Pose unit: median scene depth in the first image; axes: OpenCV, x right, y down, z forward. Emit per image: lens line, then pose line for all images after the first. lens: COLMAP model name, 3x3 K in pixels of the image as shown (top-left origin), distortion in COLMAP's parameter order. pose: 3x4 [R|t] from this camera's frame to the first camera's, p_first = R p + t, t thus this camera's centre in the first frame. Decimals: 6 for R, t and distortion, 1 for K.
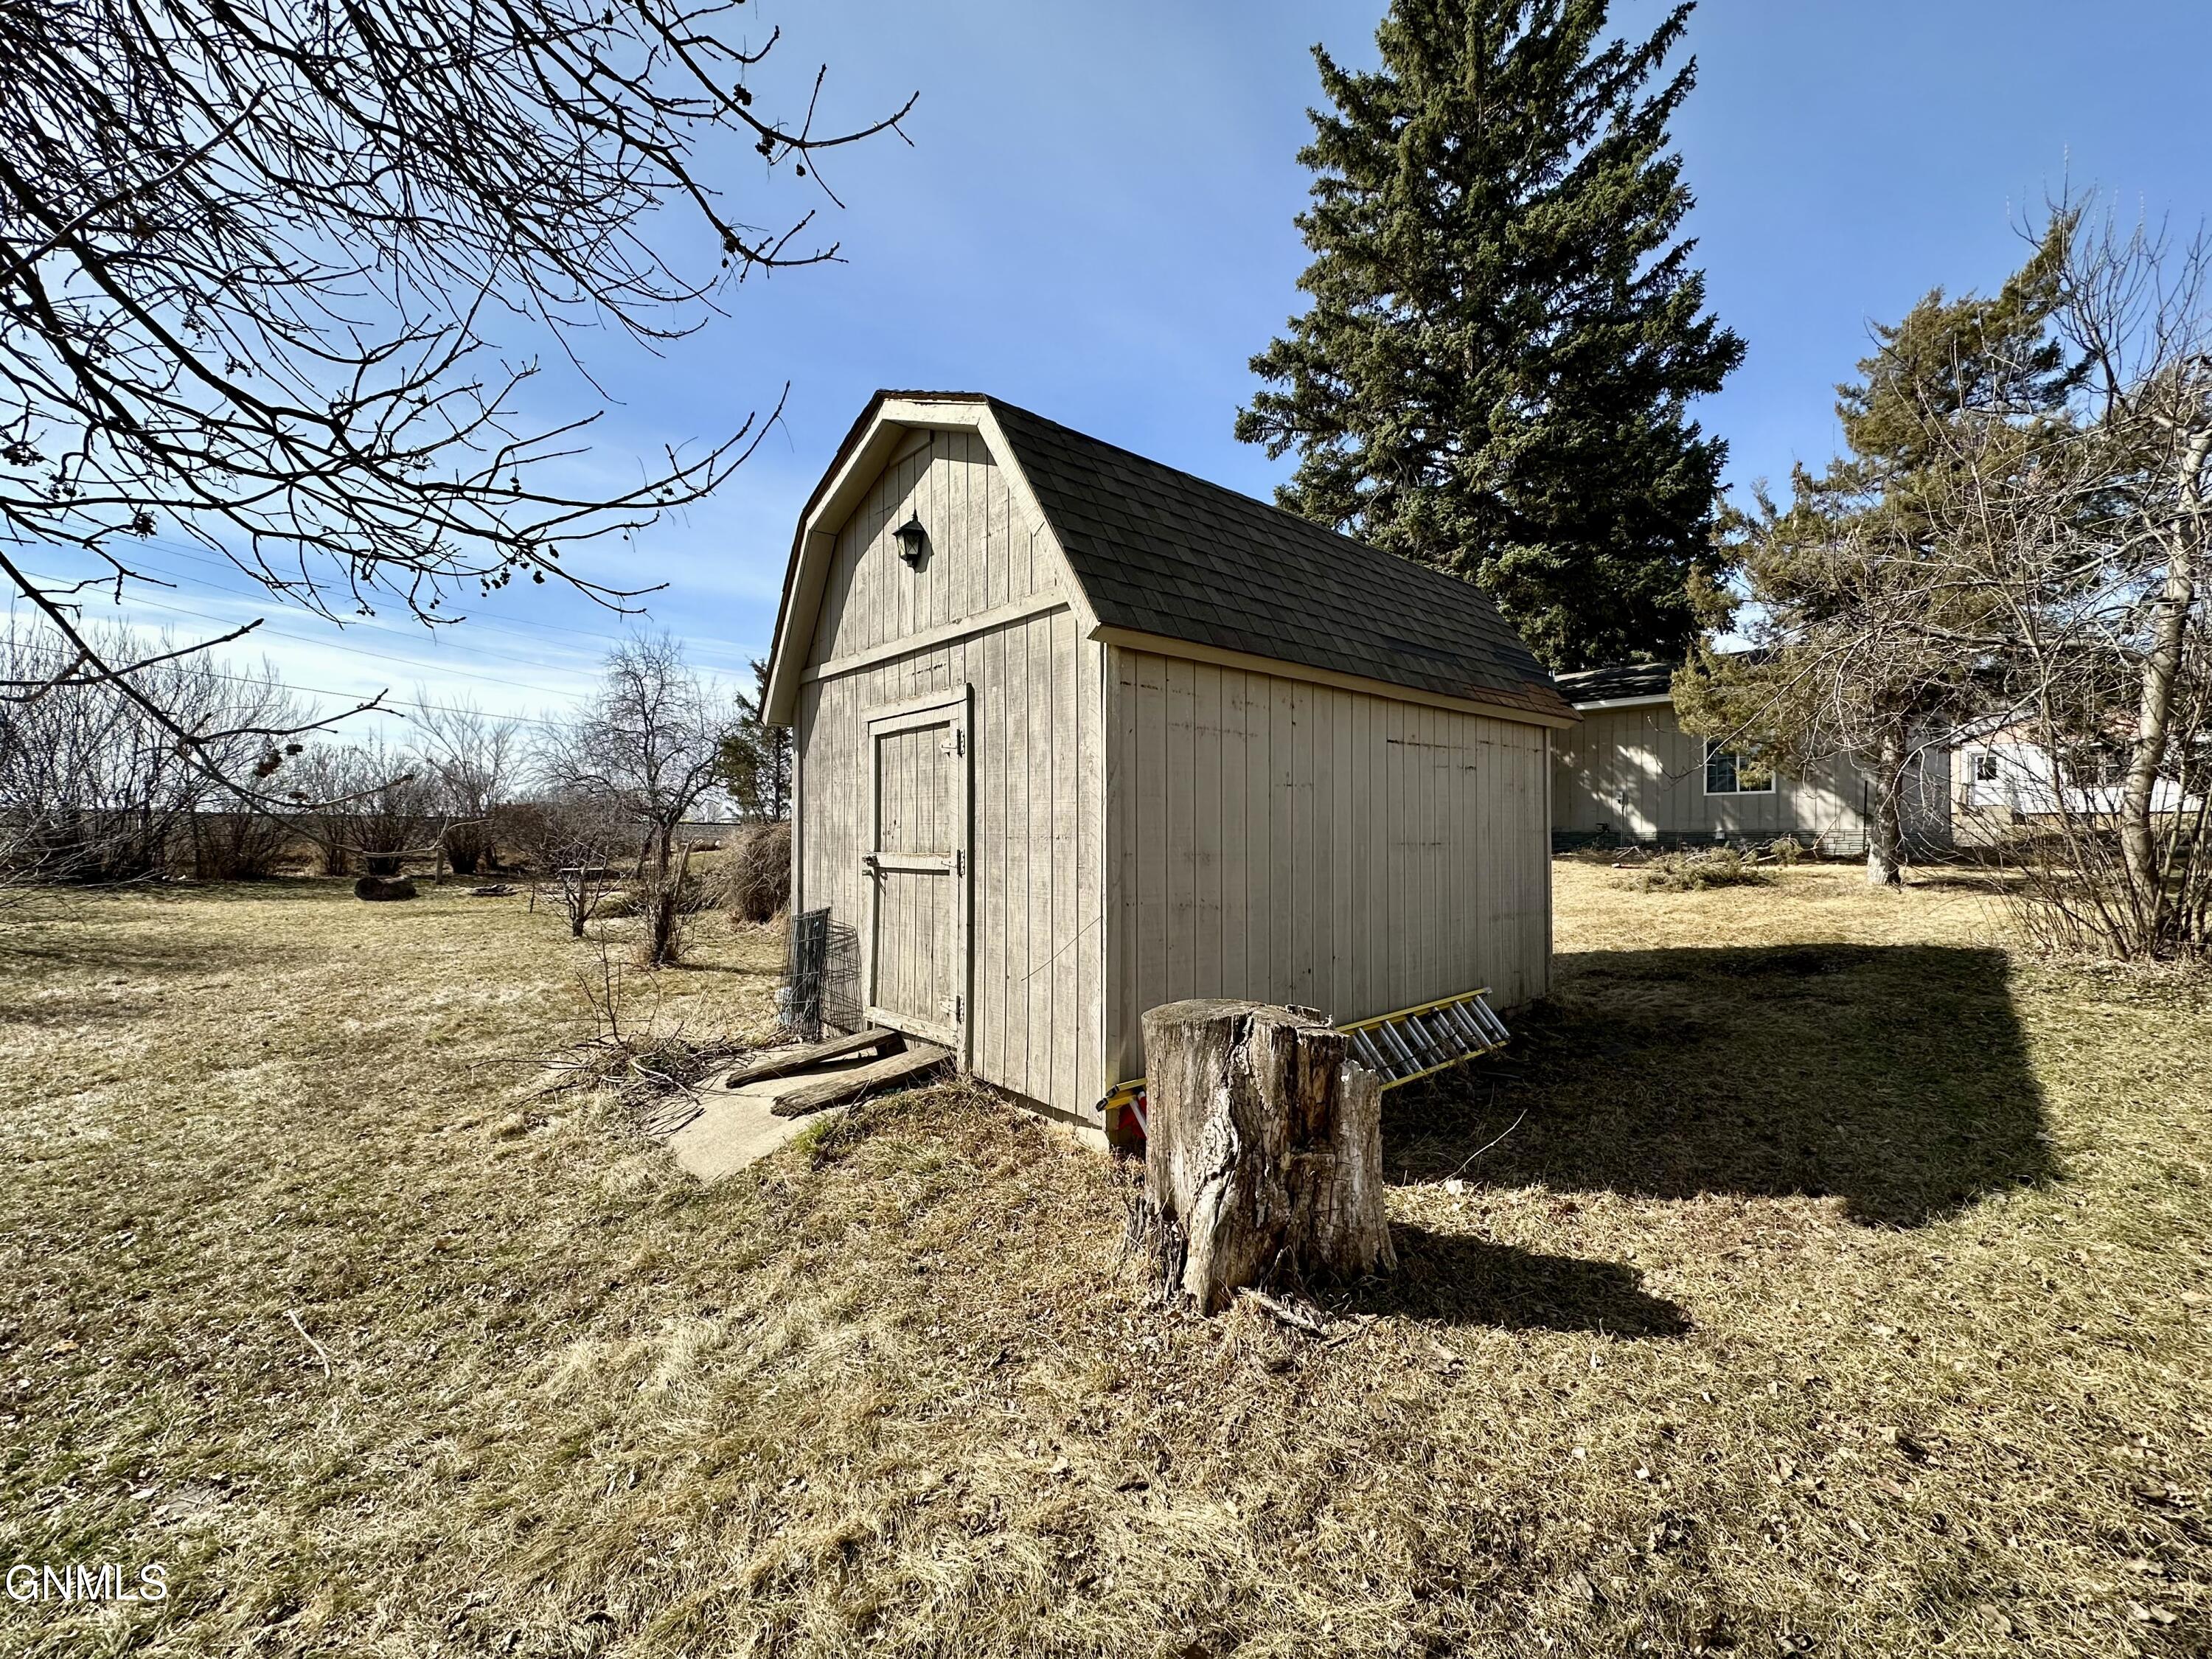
lens RADIAL K [[877.6, 0, 1098.0], [0, 877.6, 824.0], [0, 0, 1]] dist [0.000378, -0.000031]
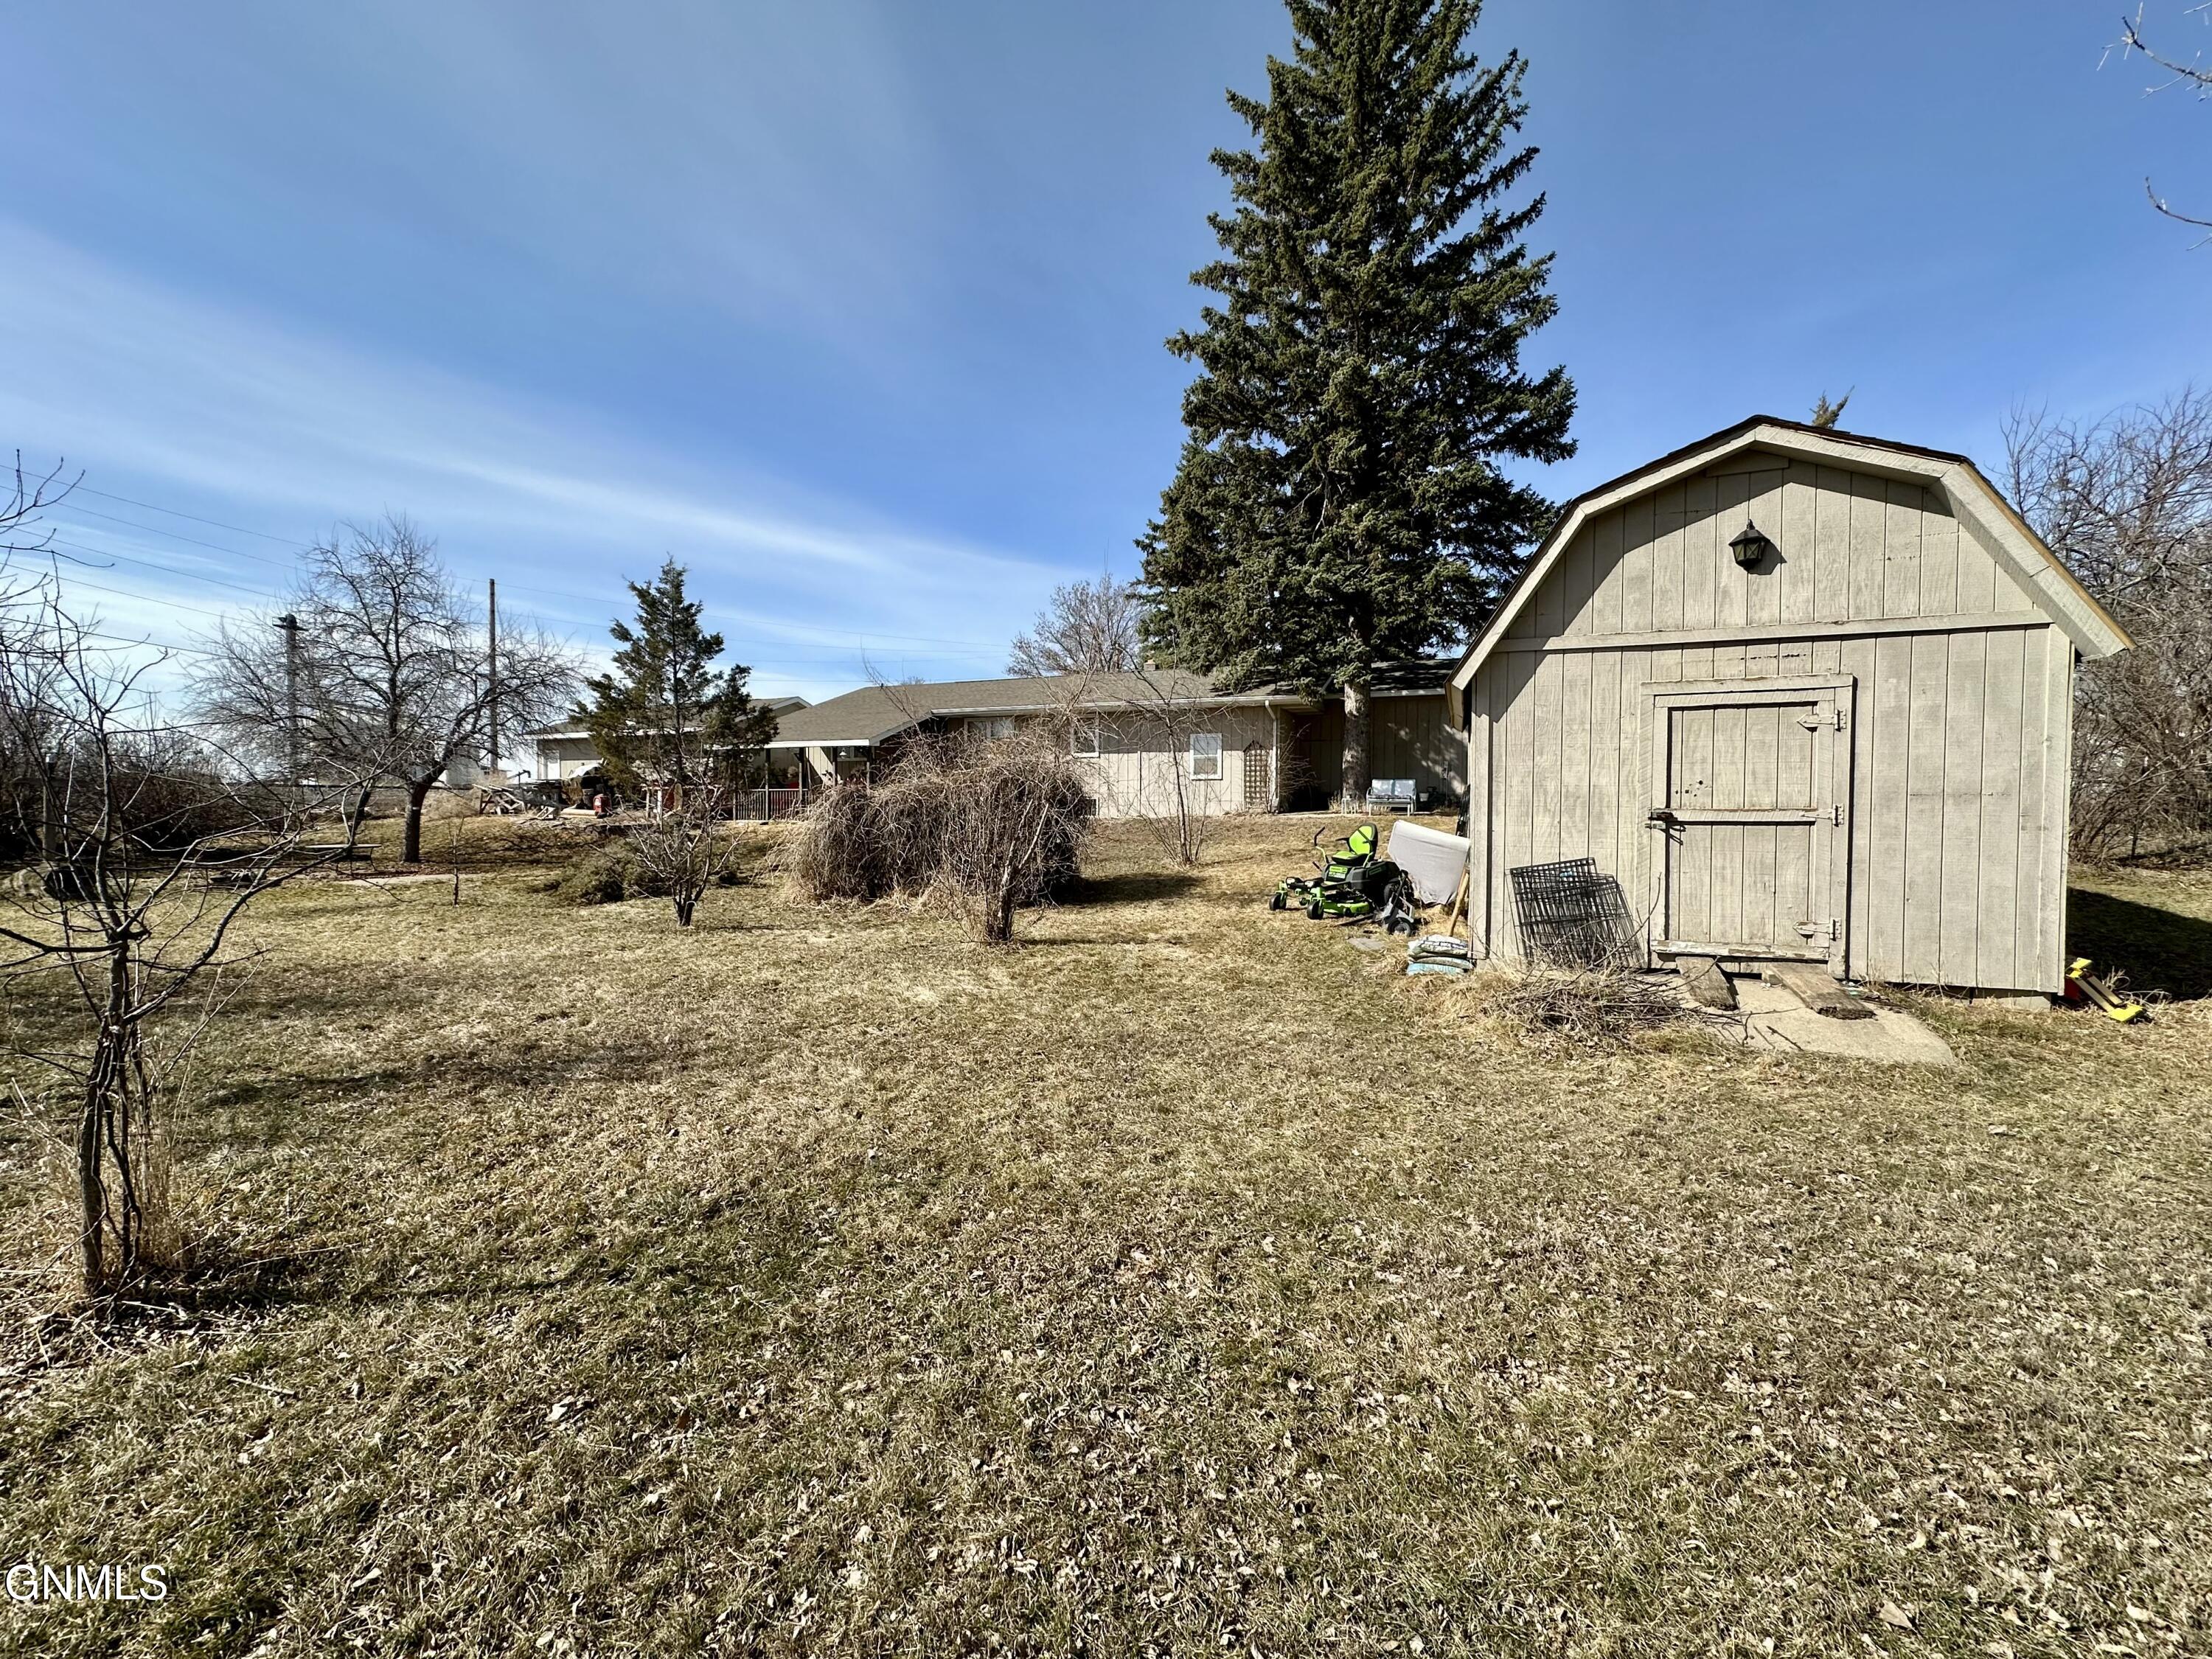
lens RADIAL K [[877.6, 0, 1095.6], [0, 877.6, 828.7], [0, 0, 1]] dist [0.000378, -0.000031]
pose [[0.891966, -0.020829, 0.451623, -1.477237], [-0.000800, 0.998864, 0.047647, 0.004000], [-0.452102, -0.042860, 0.890936, 0.305452]]
